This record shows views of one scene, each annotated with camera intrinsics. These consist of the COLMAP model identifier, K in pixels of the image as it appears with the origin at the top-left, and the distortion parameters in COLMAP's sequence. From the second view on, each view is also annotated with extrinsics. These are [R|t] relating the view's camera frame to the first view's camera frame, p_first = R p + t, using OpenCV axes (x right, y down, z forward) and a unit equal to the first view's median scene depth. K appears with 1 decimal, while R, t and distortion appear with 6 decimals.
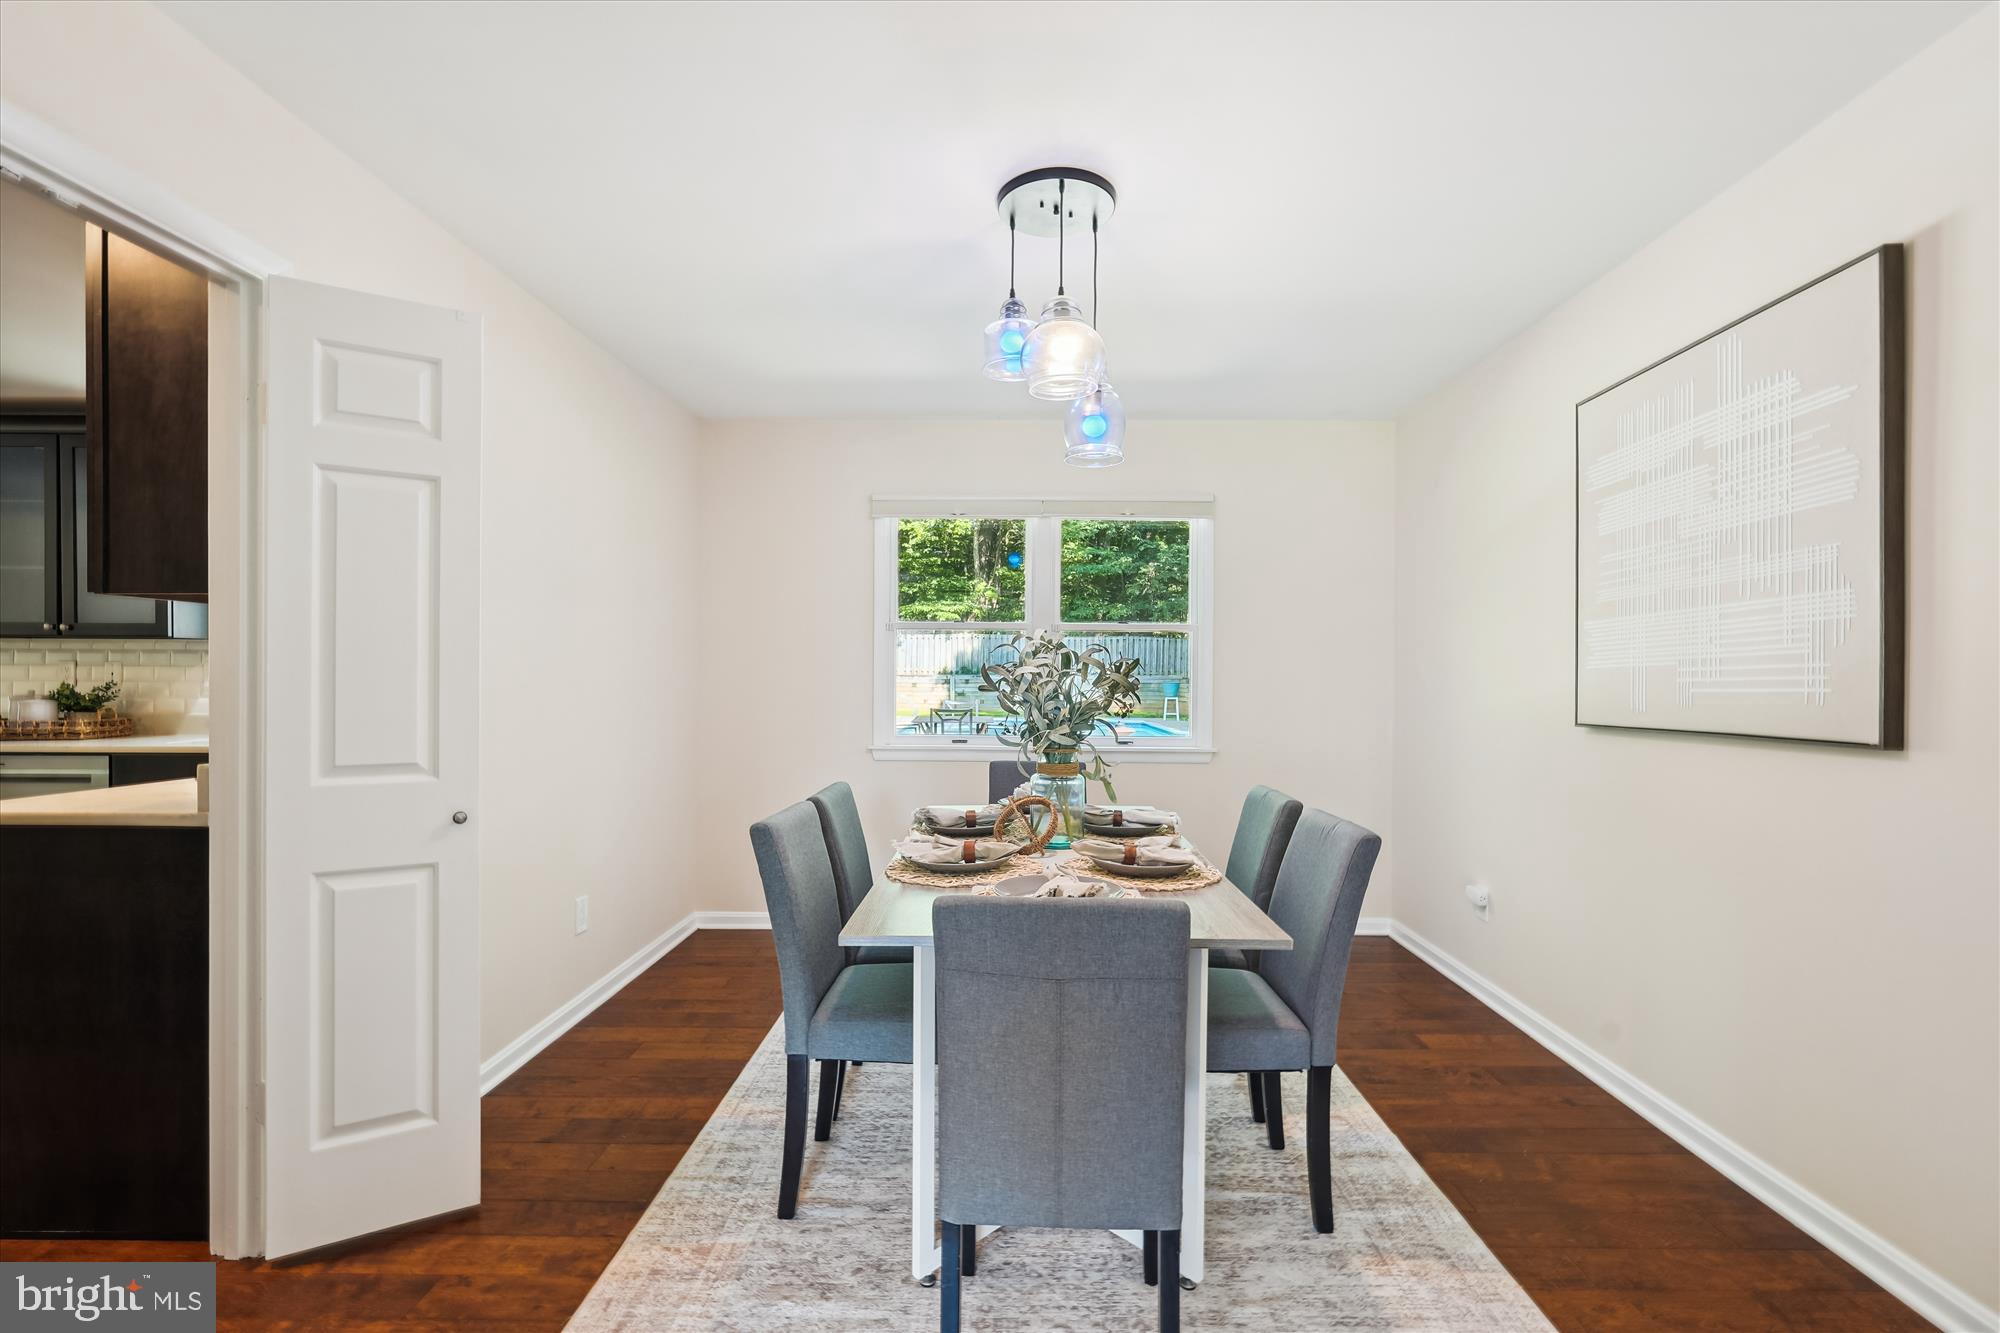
lens RADIAL K [[874.1, 0, 1014.5], [0, 874.1, 683.0], [0, 0, 1]] dist [0.004486, 0.001047]
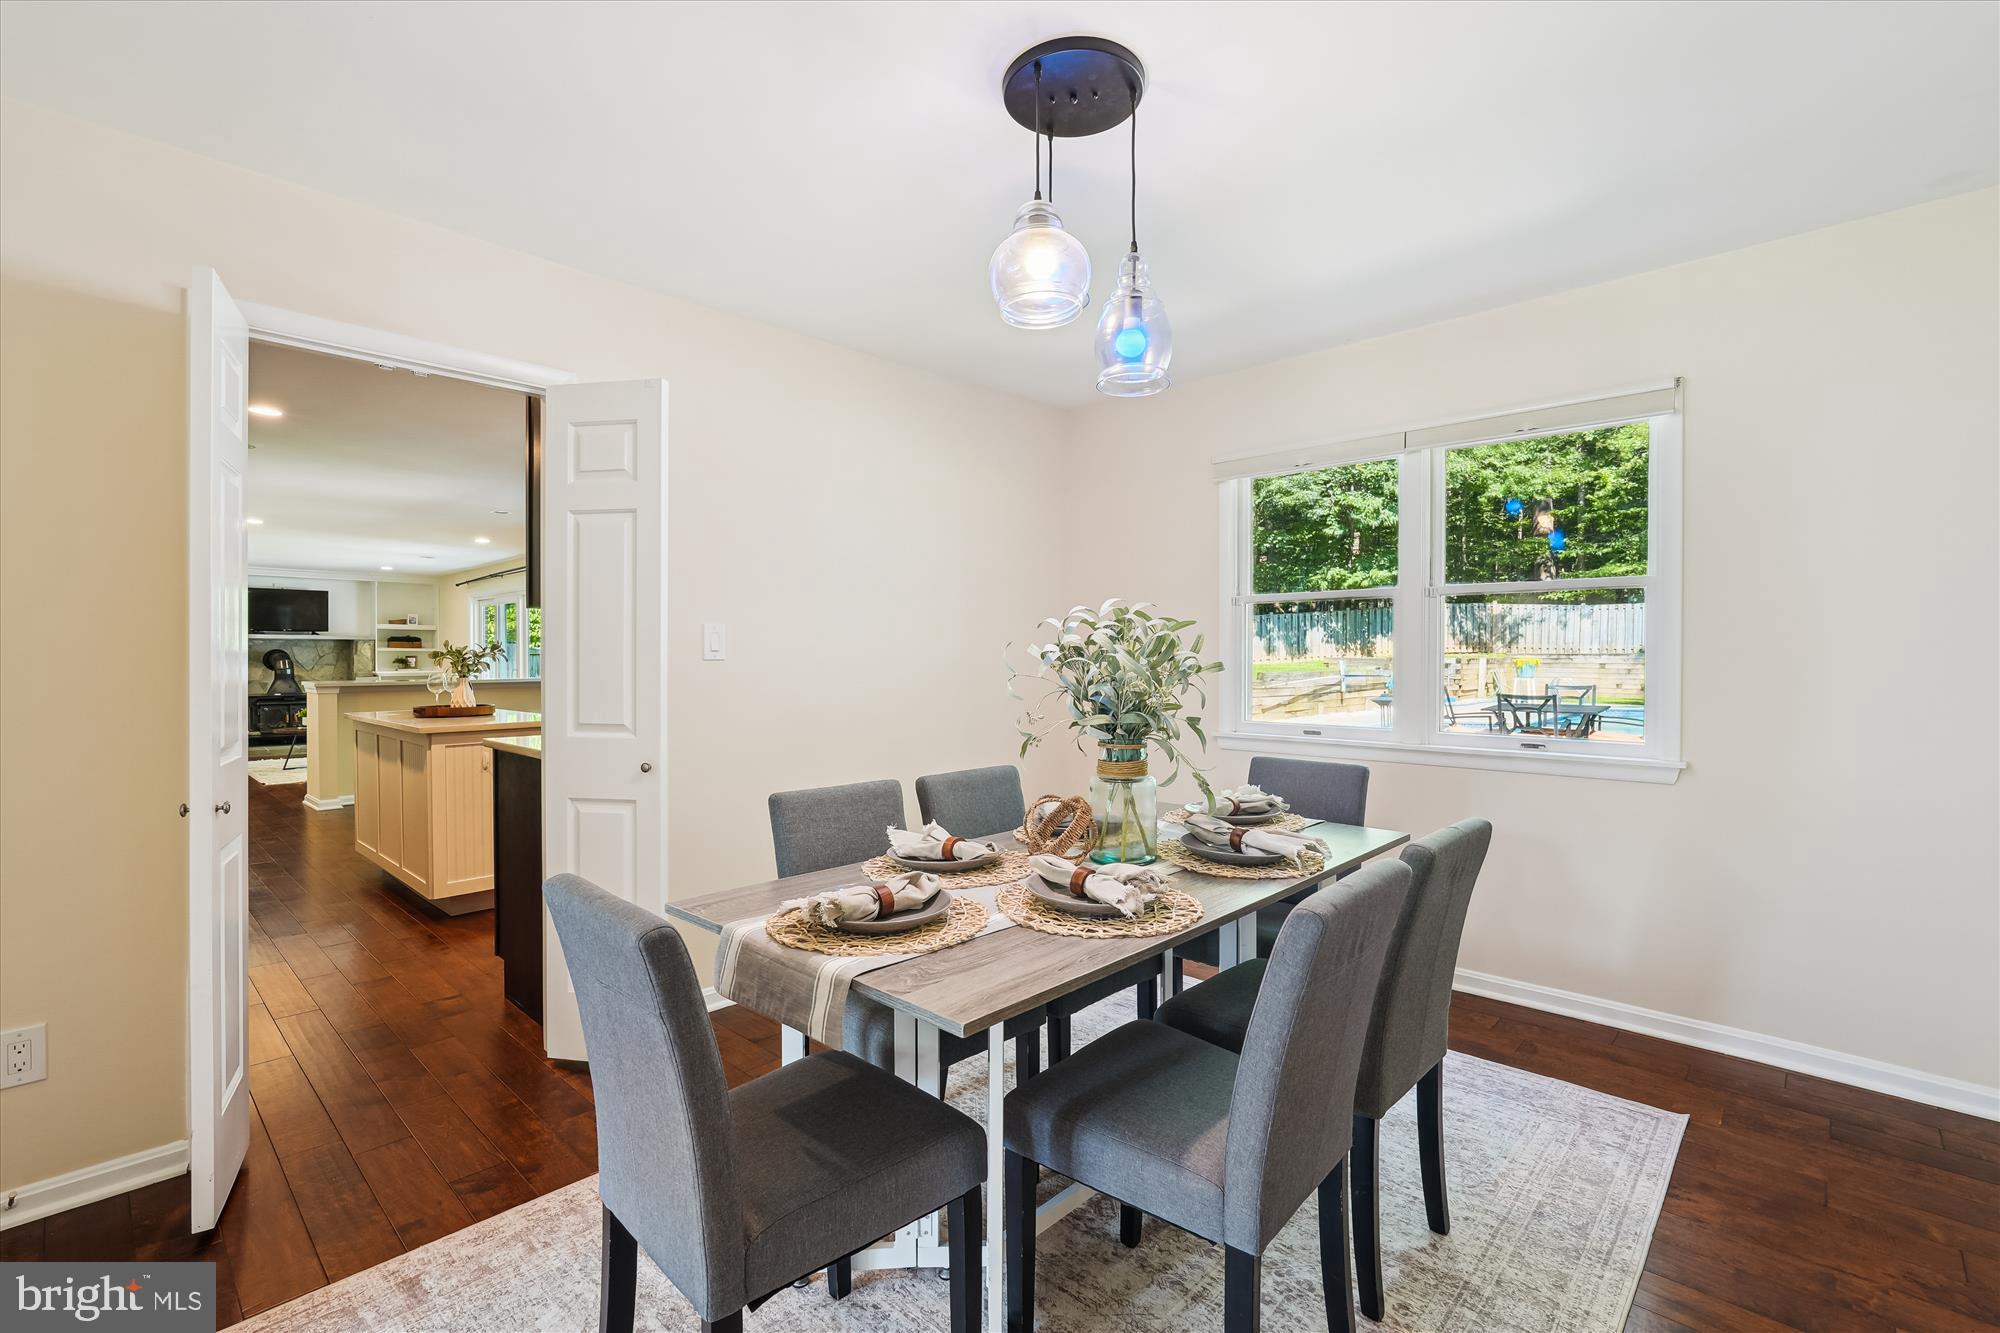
lens RADIAL K [[874.1, 0, 1007.5], [0, 874.1, 662.1], [0, 0, 1]] dist [0.004486, 0.001047]
pose [[0.745362, -0.001236, -0.666658, 0.621698], [0.000229, 0.999999, -0.001598, -0.000971], [0.666659, 0.001038, 0.745362, 0.377921]]
